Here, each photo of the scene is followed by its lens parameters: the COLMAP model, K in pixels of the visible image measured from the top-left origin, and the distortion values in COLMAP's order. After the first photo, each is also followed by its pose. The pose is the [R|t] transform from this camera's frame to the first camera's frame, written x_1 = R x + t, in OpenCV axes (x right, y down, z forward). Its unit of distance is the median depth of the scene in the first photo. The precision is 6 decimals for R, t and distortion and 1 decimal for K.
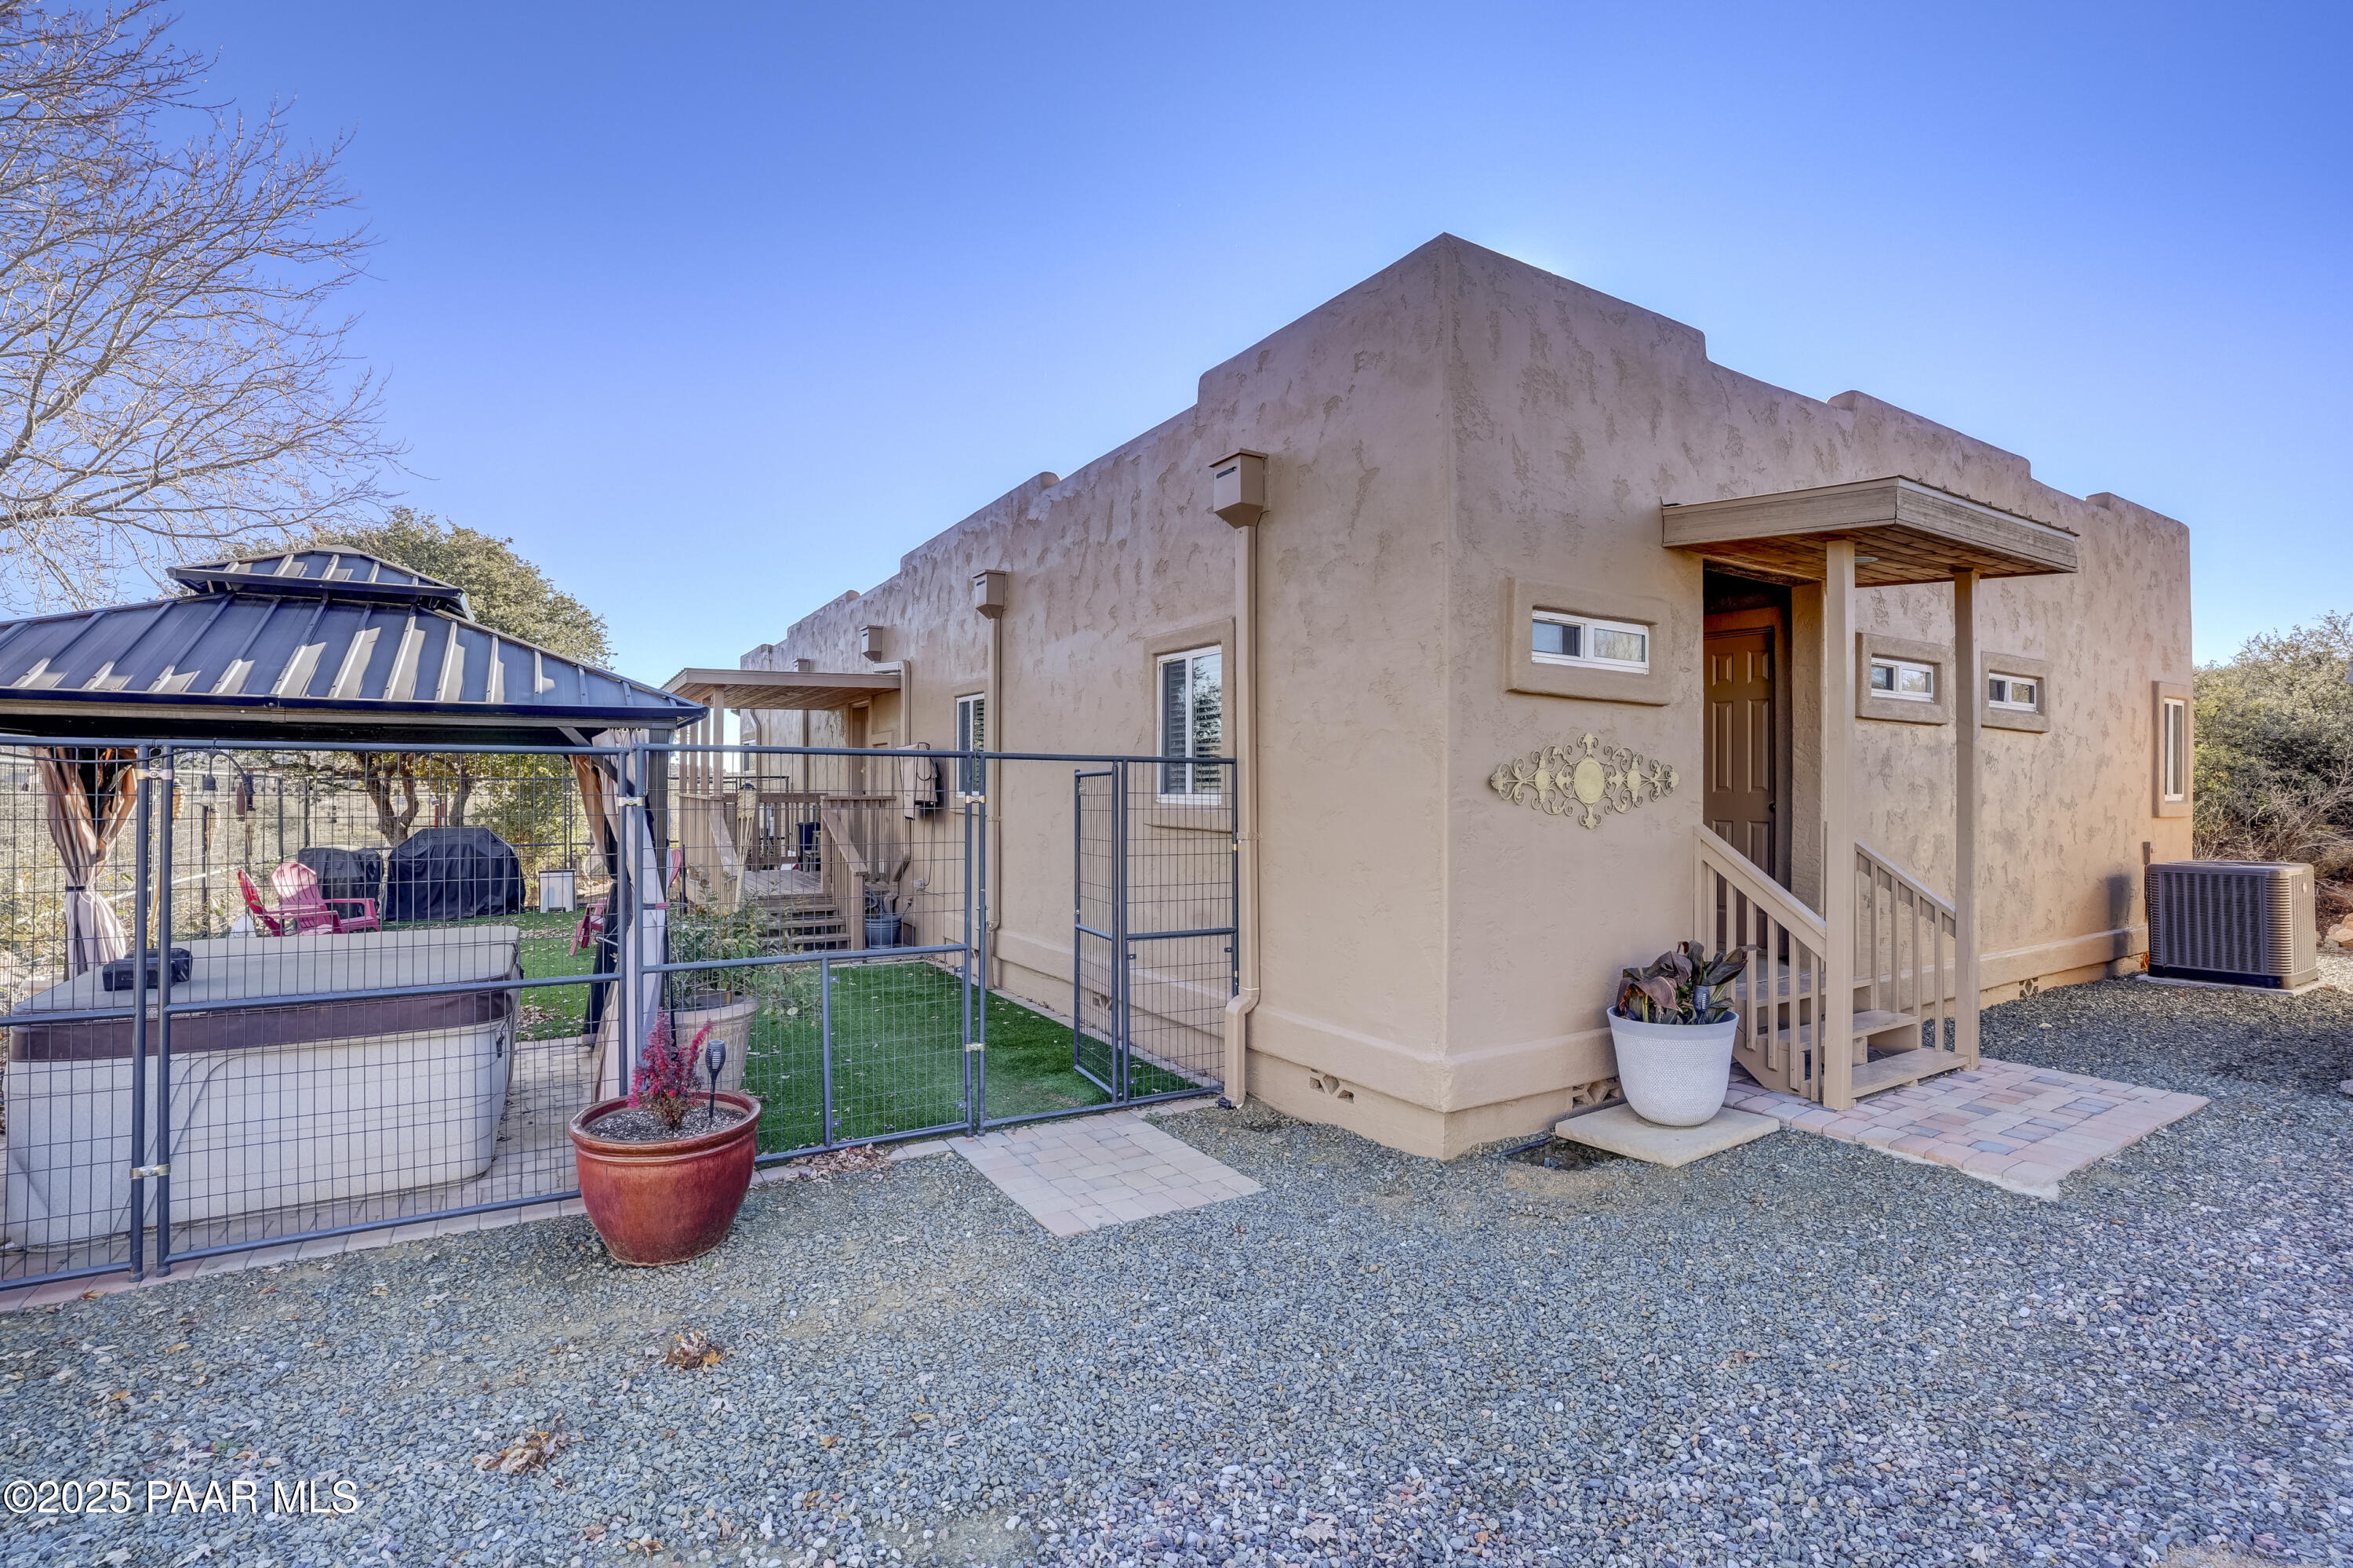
lens RADIAL K [[1055.2, 0, 1176.5], [0, 1055.2, 784.0], [0, 0, 1]] dist [-0.026754, 0.020823]
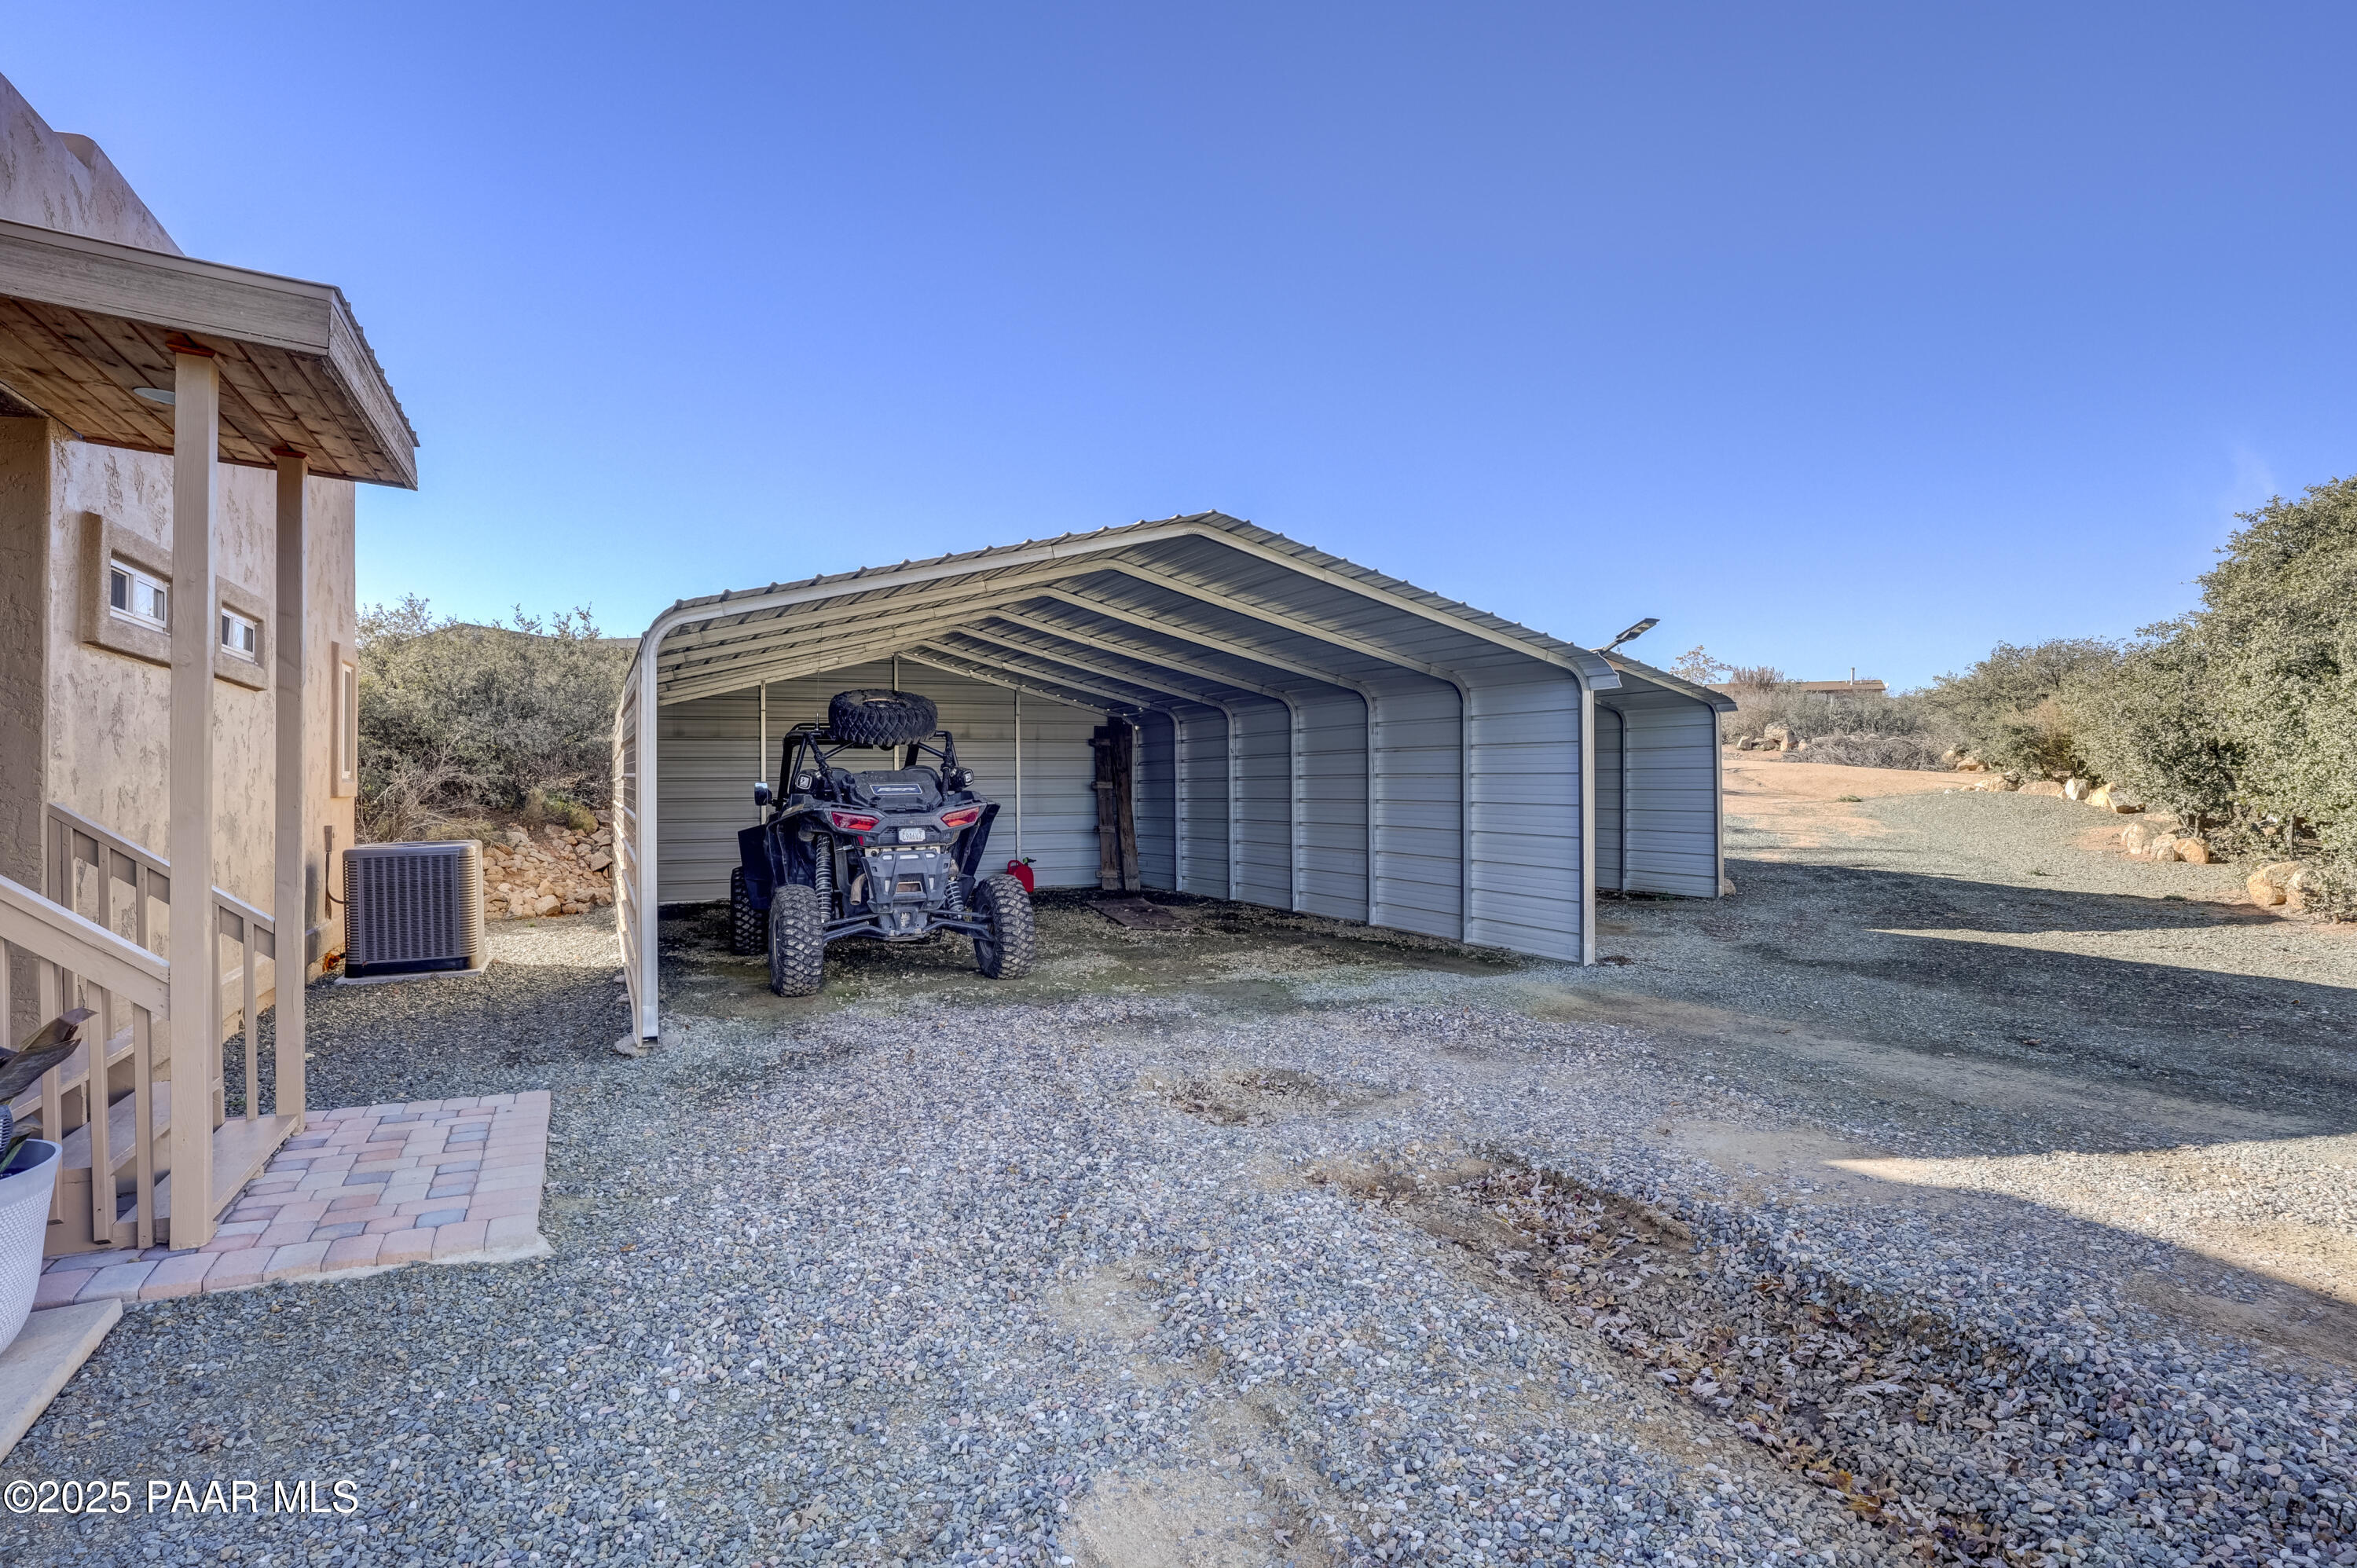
lens RADIAL K [[1278.4, 0, 1178.5], [0, 1278.4, 784.0], [0, 0, 1]] dist [0.001460, 0.000500]
pose [[0.134726, -0.001033, 0.990882, -0.066625], [-0.011588, 0.999929, 0.002618, 0.019146], [-0.990815, -0.011836, 0.134704, 0.309959]]
